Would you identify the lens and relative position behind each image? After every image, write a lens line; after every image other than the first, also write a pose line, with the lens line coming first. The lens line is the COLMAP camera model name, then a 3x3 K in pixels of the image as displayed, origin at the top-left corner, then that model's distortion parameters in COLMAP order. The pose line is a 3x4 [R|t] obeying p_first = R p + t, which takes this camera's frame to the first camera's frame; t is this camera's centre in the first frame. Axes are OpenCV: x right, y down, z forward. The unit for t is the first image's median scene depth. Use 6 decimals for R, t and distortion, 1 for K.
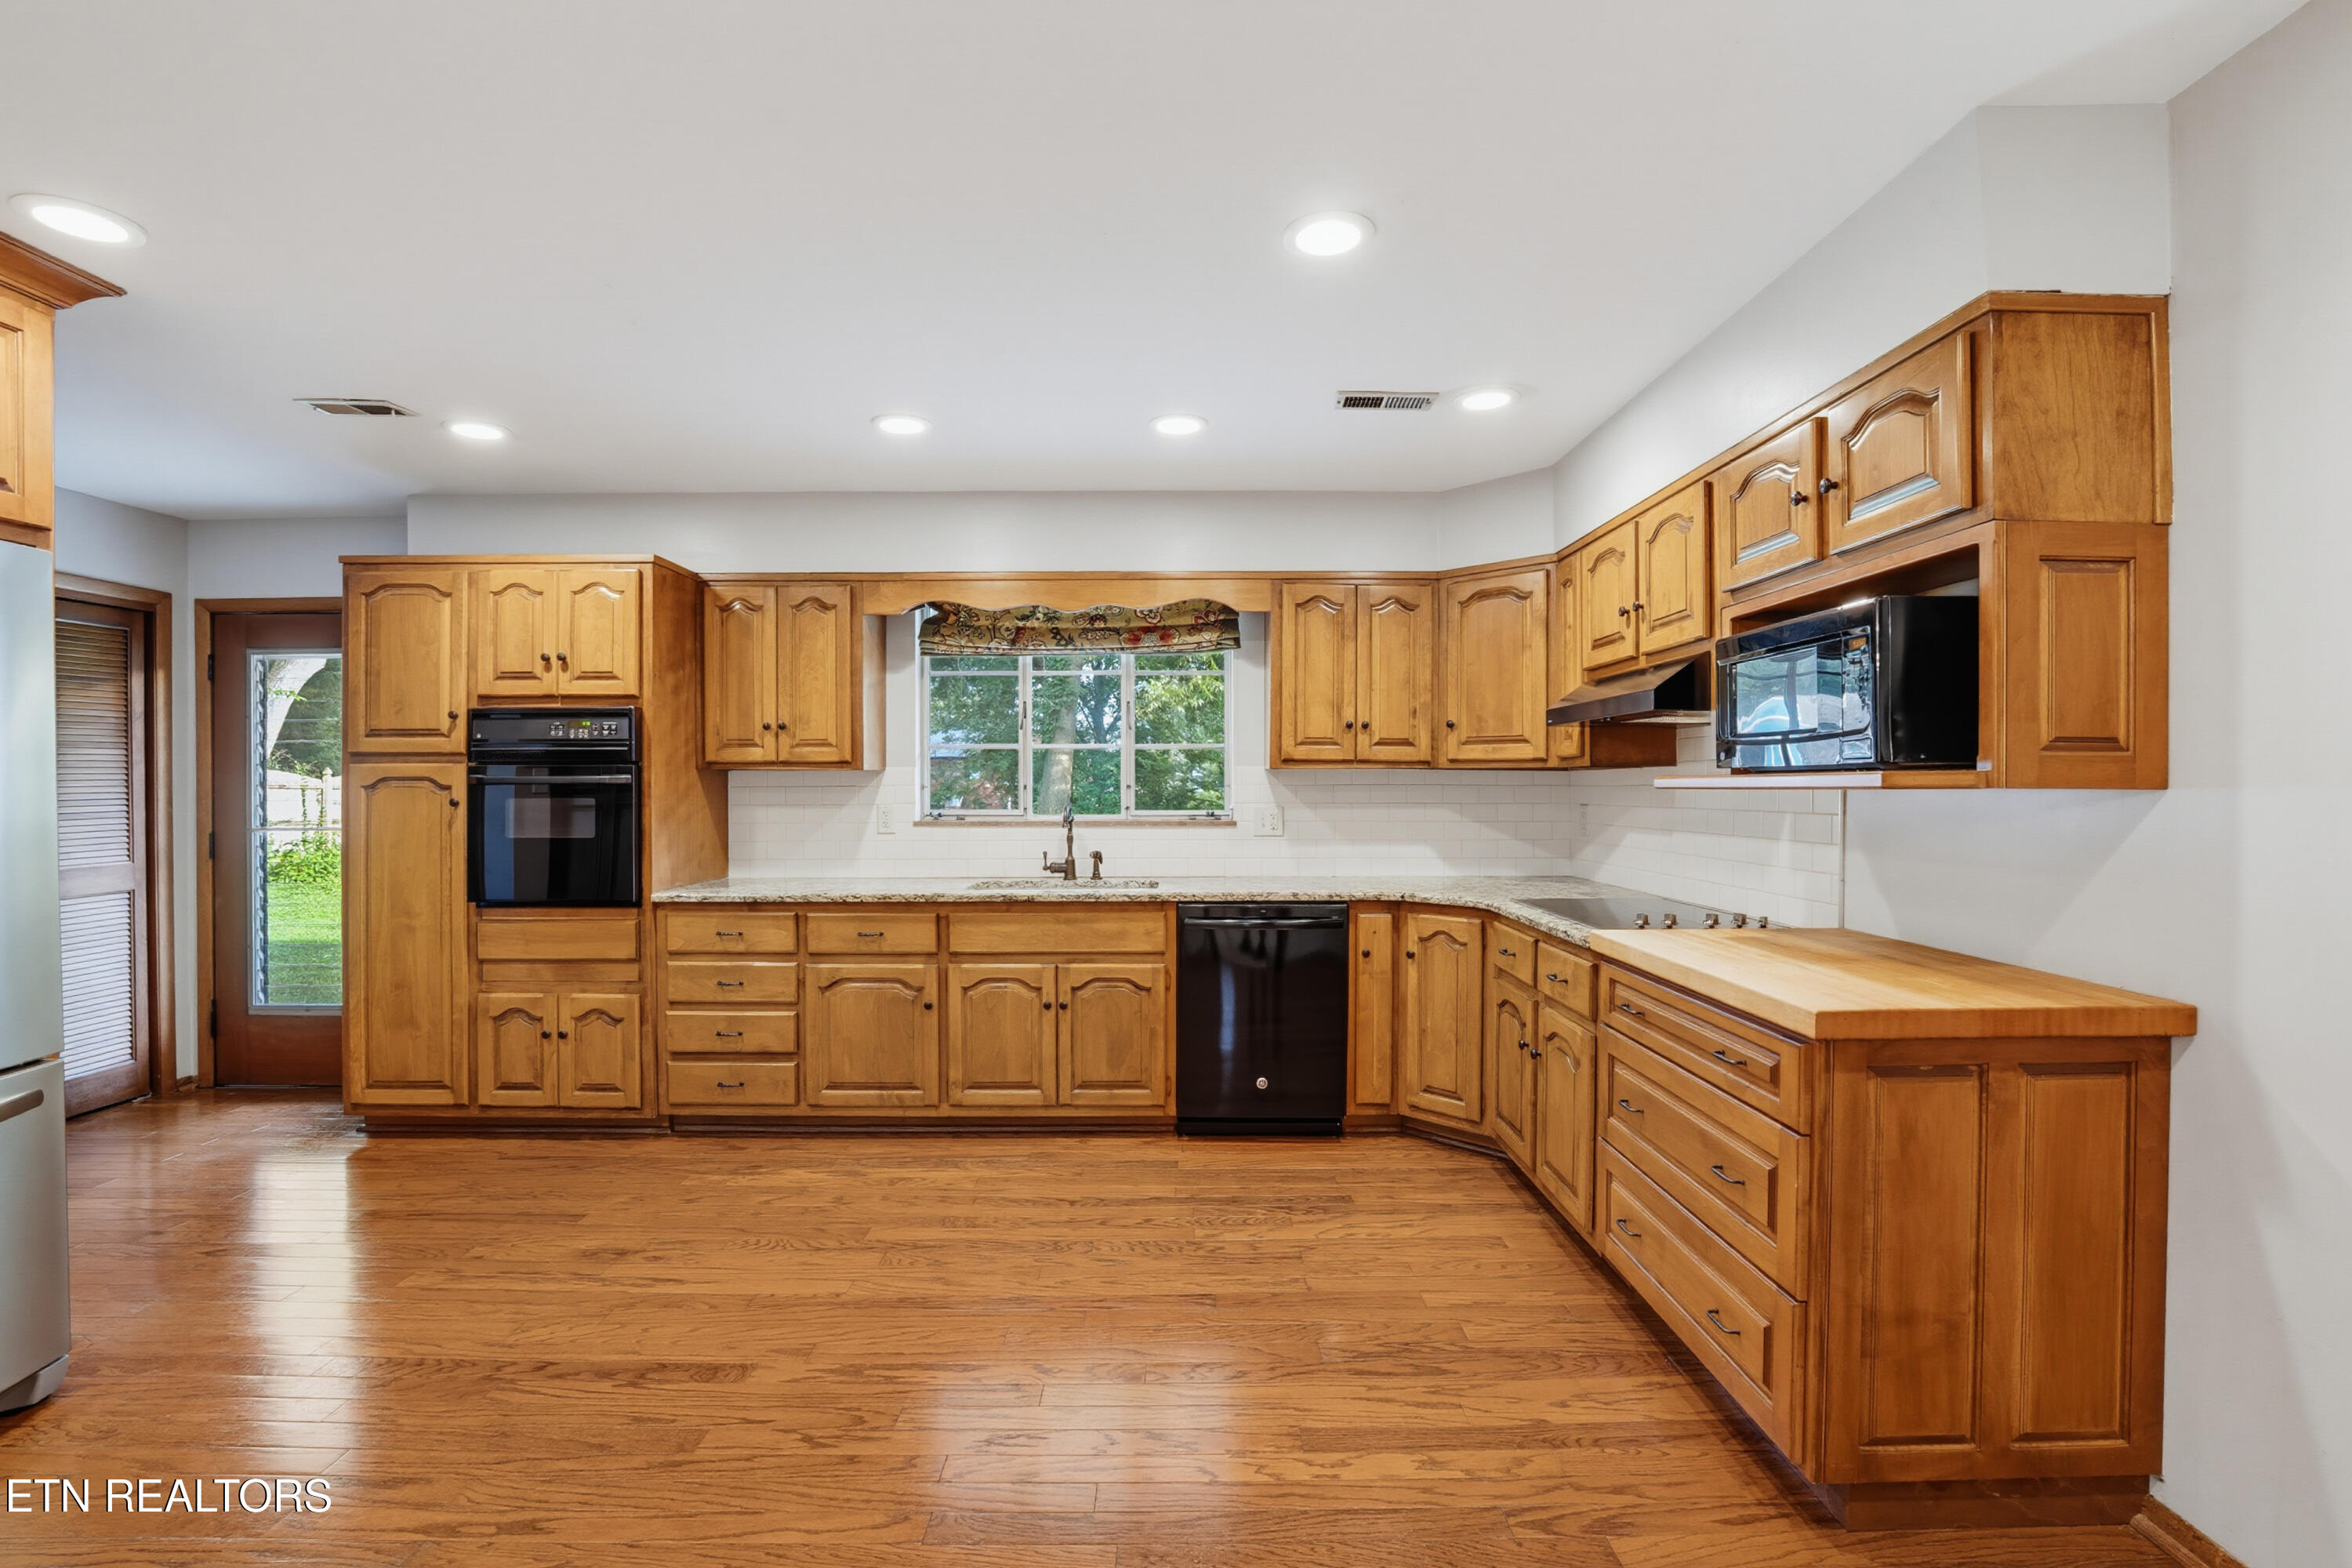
lens RADIAL K [[1032.5, 0, 1168.8], [0, 1032.5, 791.5], [0, 0, 1]] dist [-0.055078, 0.018299]
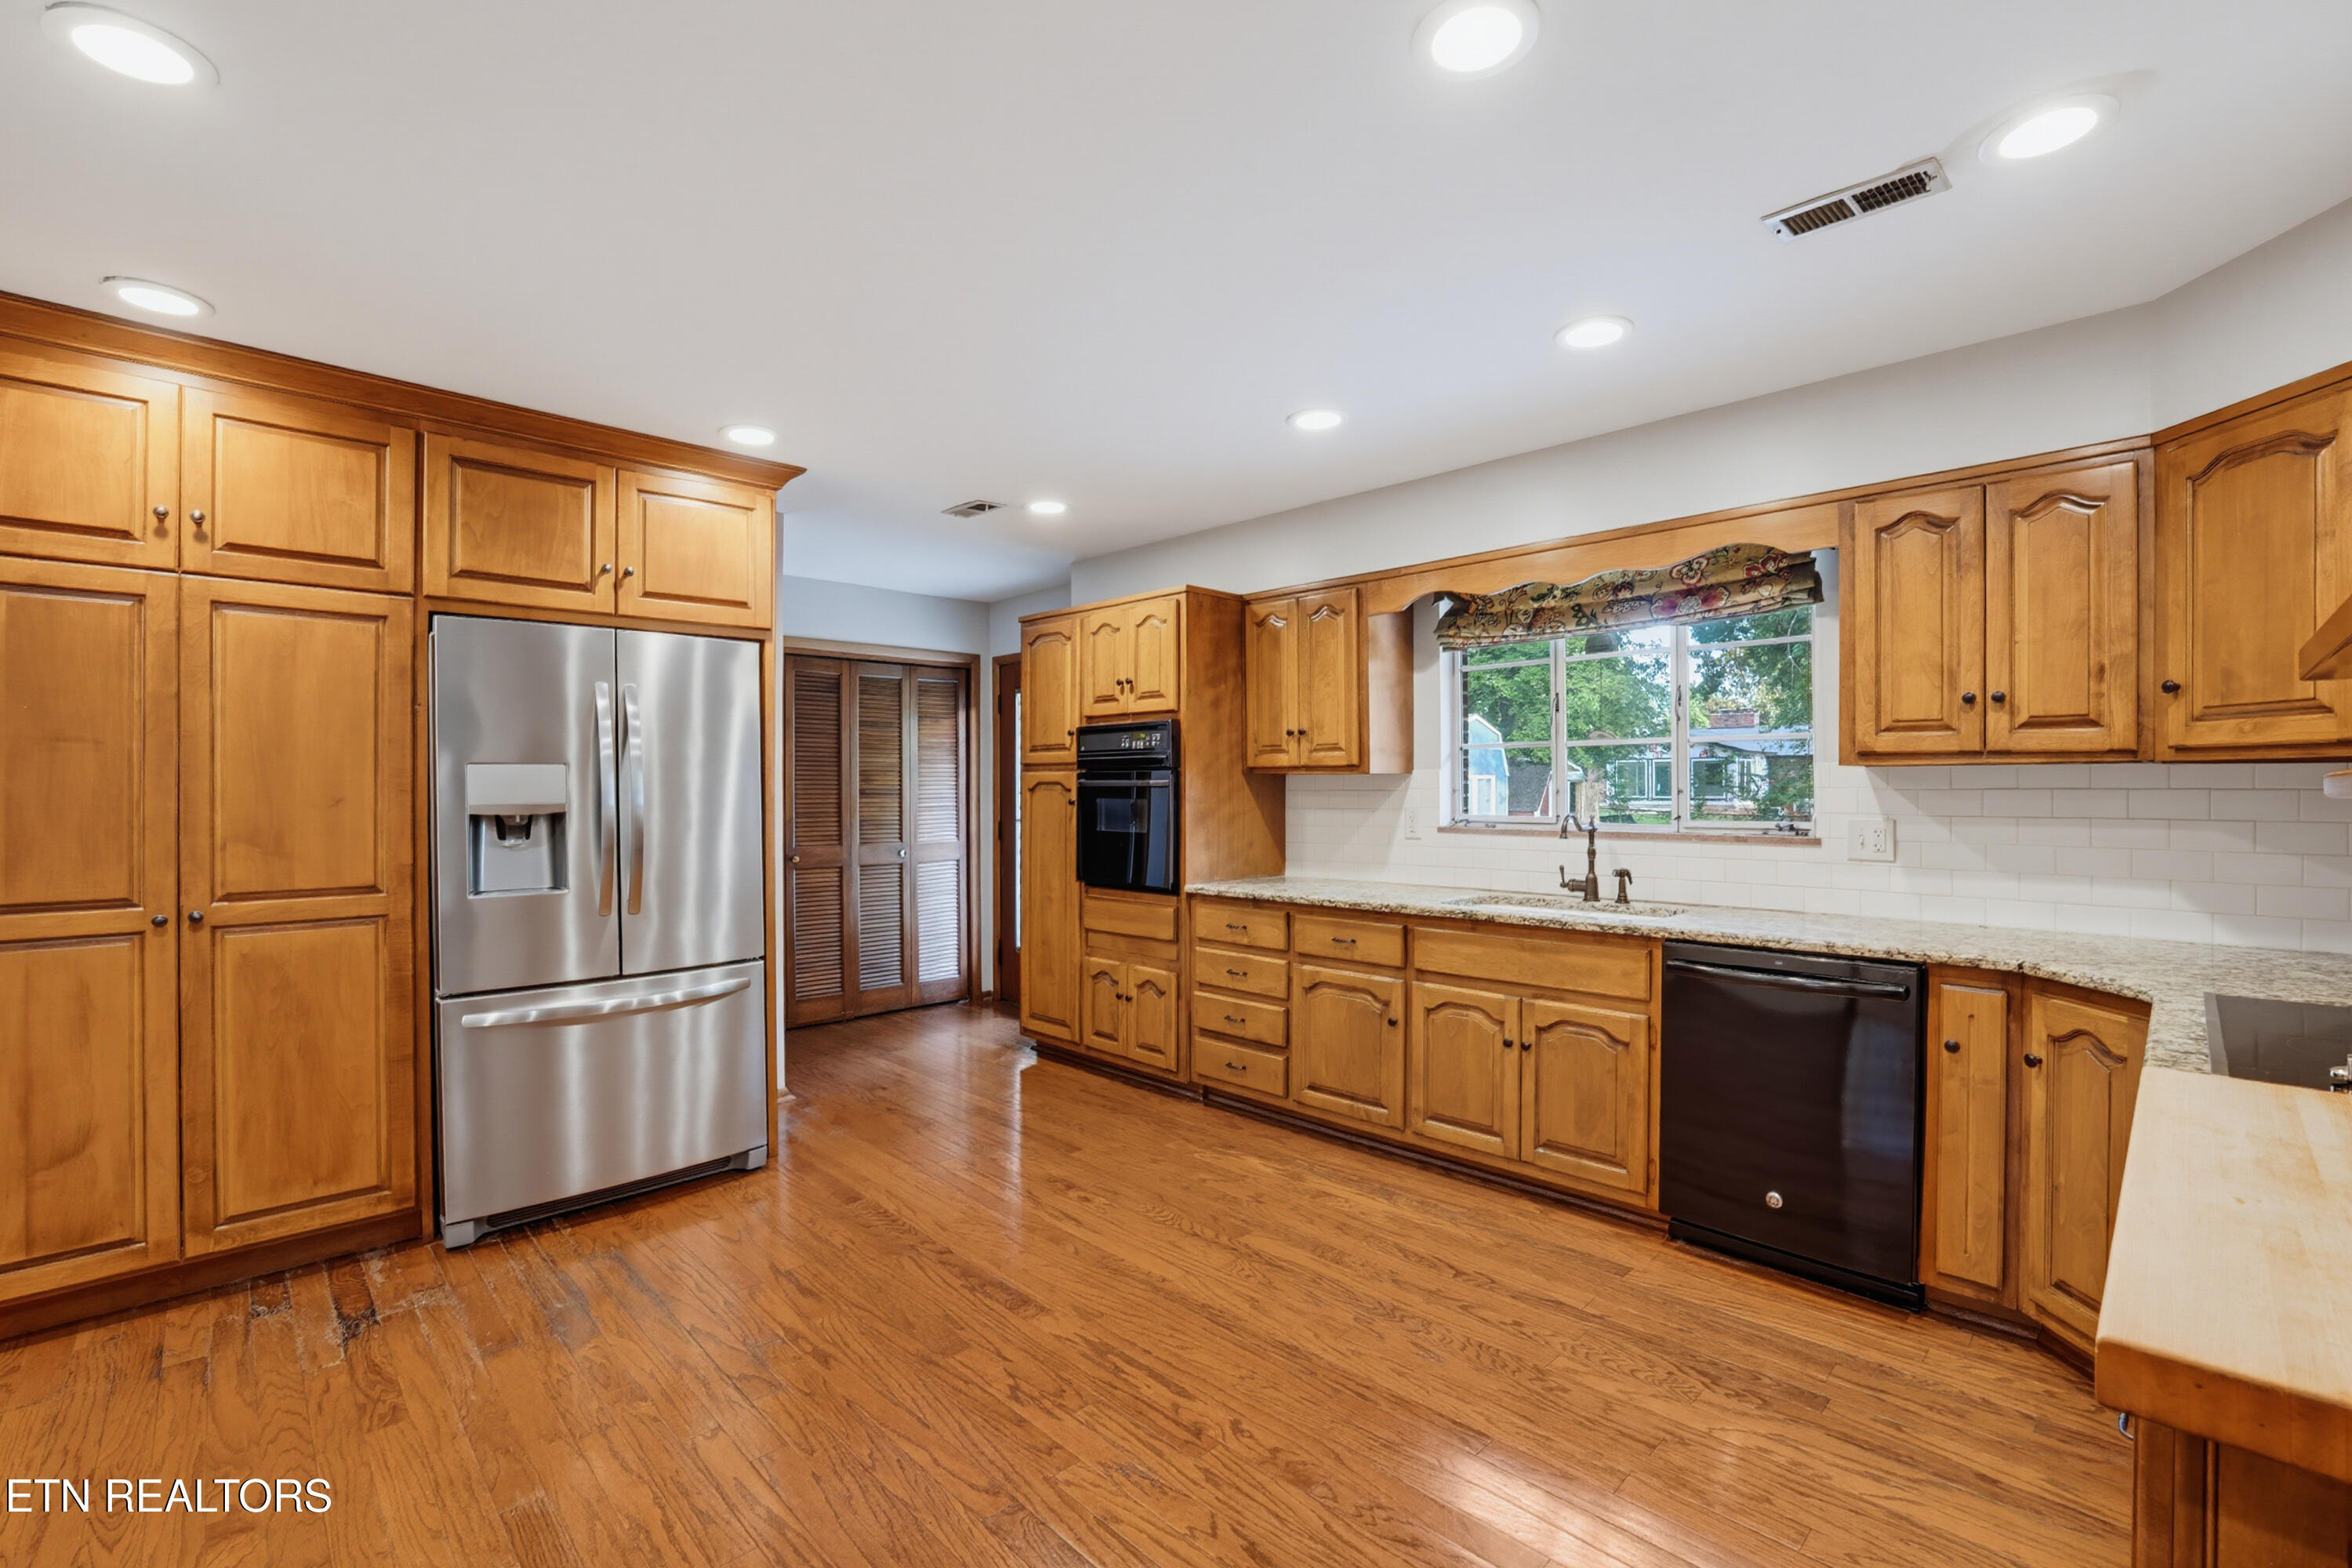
lens RADIAL K [[1019.7, 0, 1140.1], [0, 1019.7, 787.7], [0, 0, 1]] dist [-0.056783, 0.017404]
pose [[0.689475, -0.000205, -0.724309, 0.277113], [-0.003331, 0.999988, -0.003454, -0.003342], [0.724302, 0.004794, 0.689467, 0.183815]]
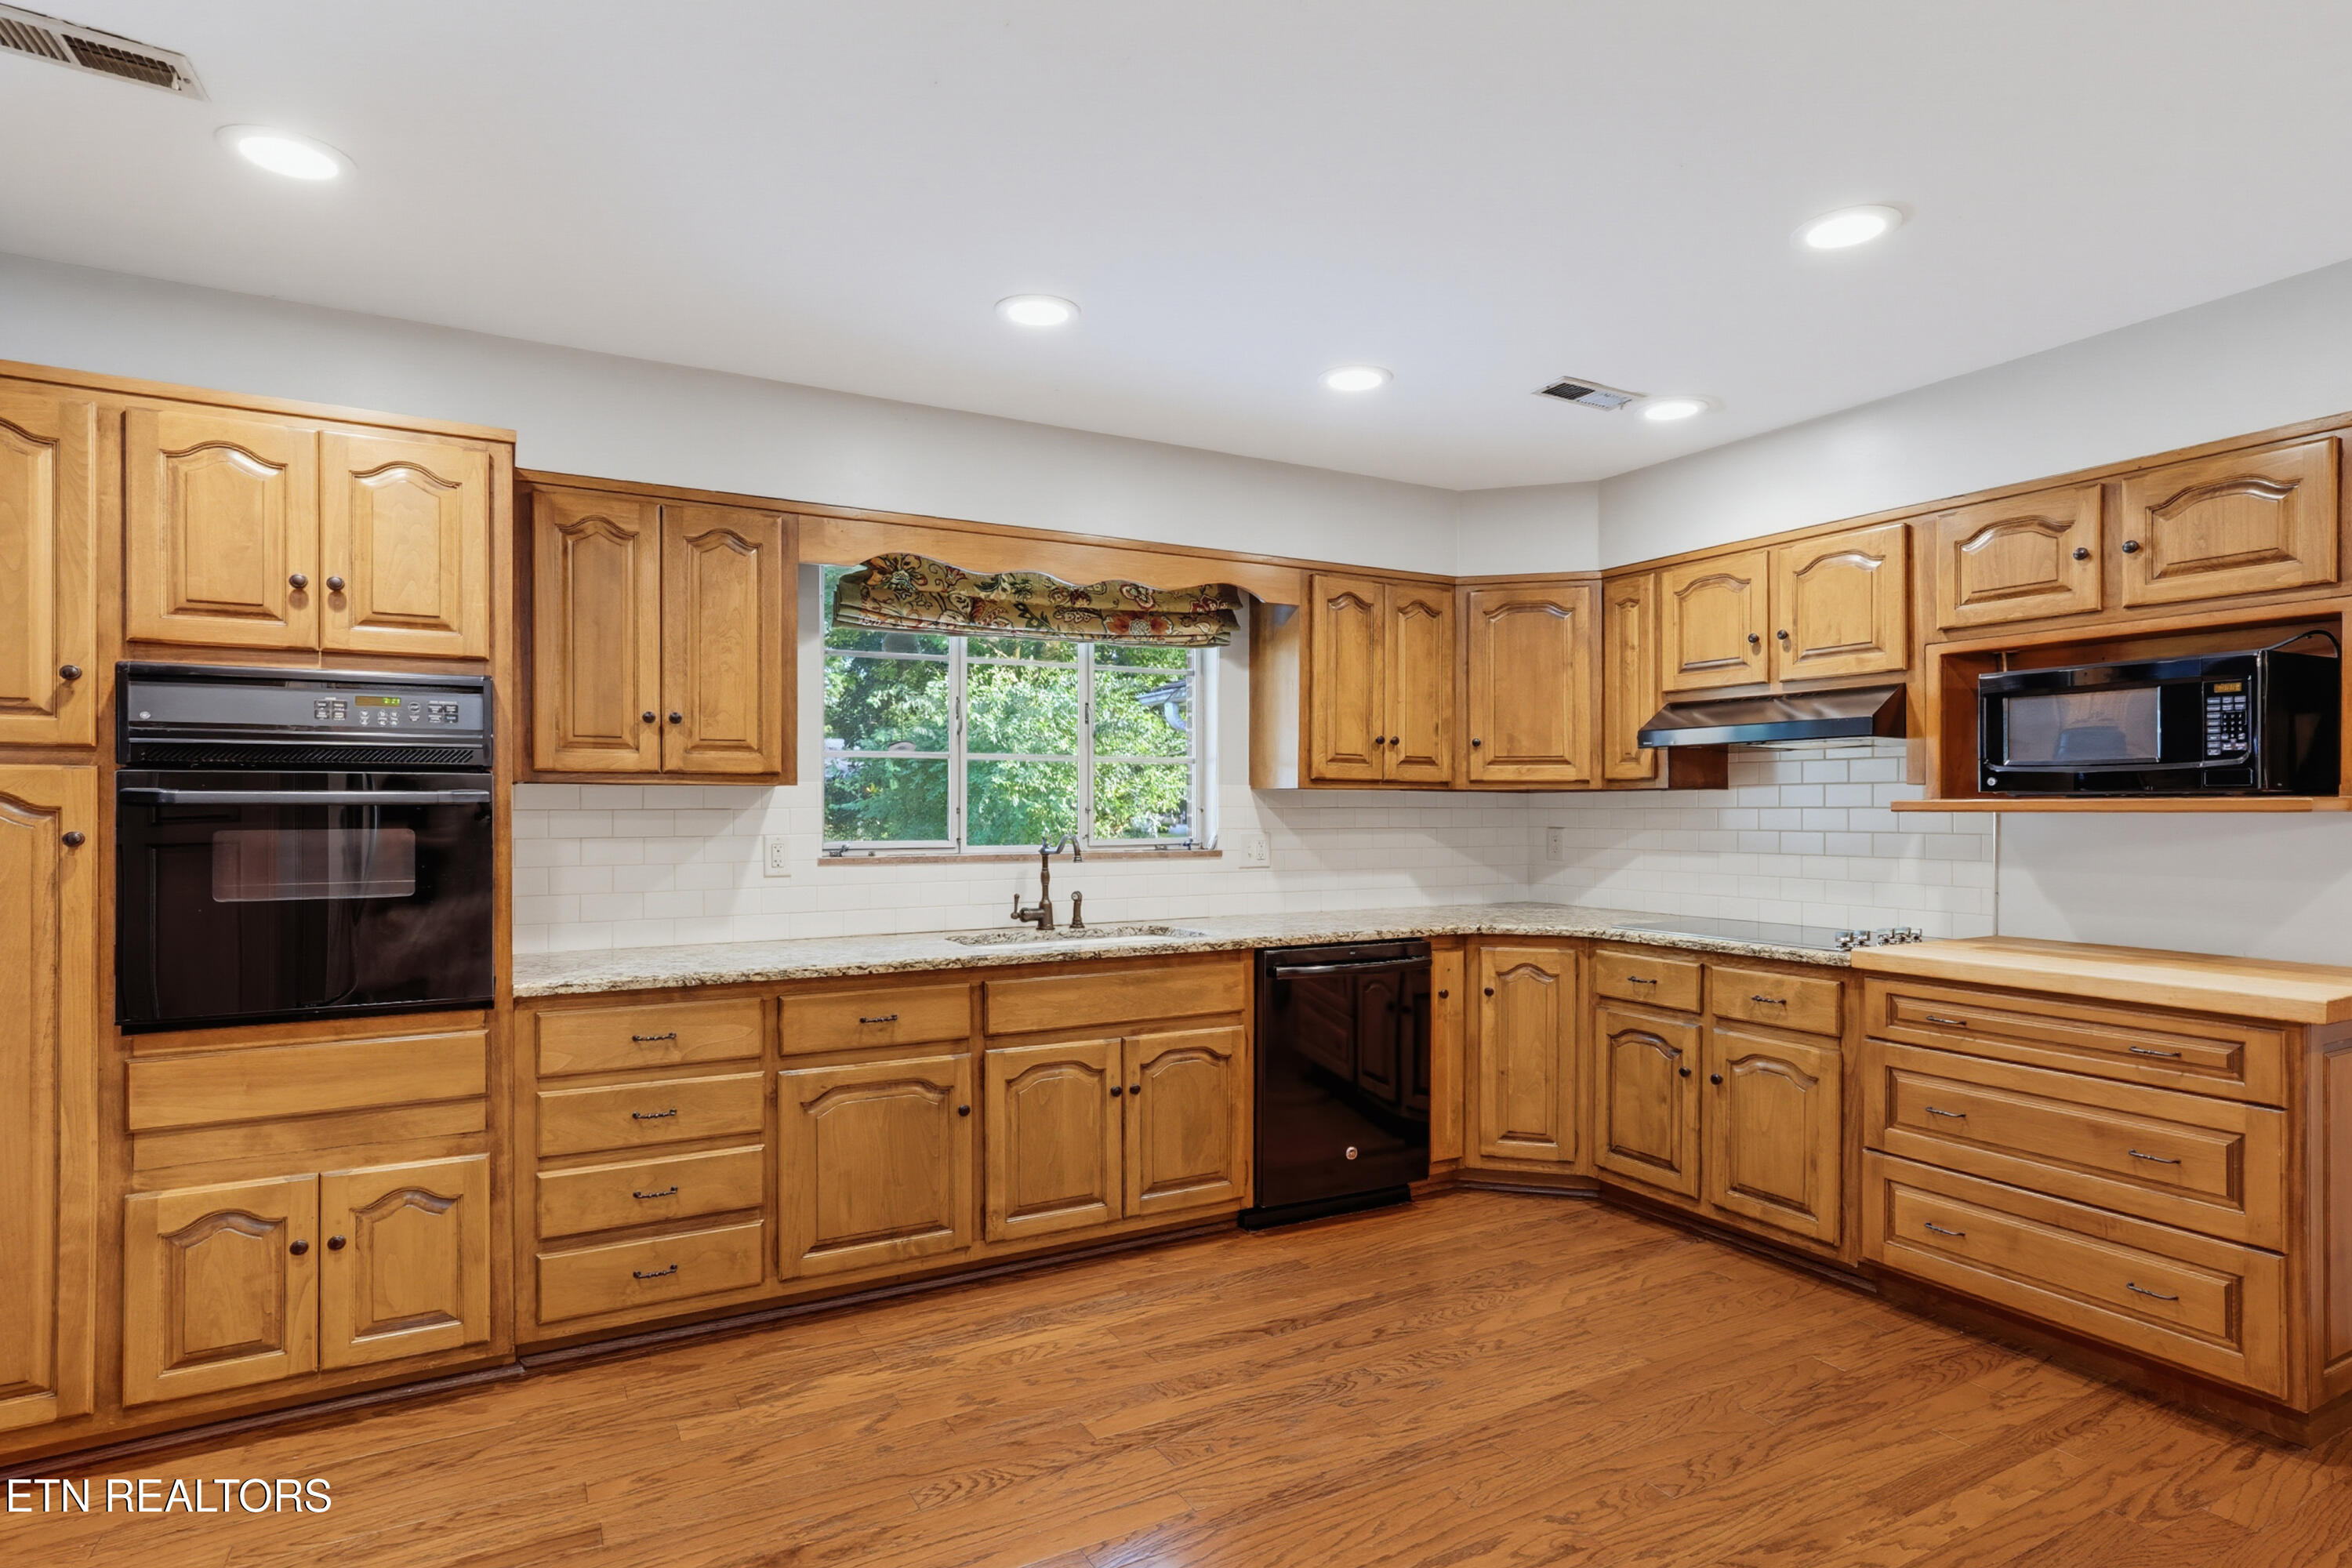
lens RADIAL K [[1218.6, 0, 1156.6], [0, 1218.6, 812.8], [0, 0, 1]] dist [-0.025614, 0.019851]
pose [[0.877092, -0.001087, 0.480320, -0.518829], [0.001822, 0.999998, -0.001063, -0.001198], [-0.480318, 0.001808, 0.877092, 0.175365]]
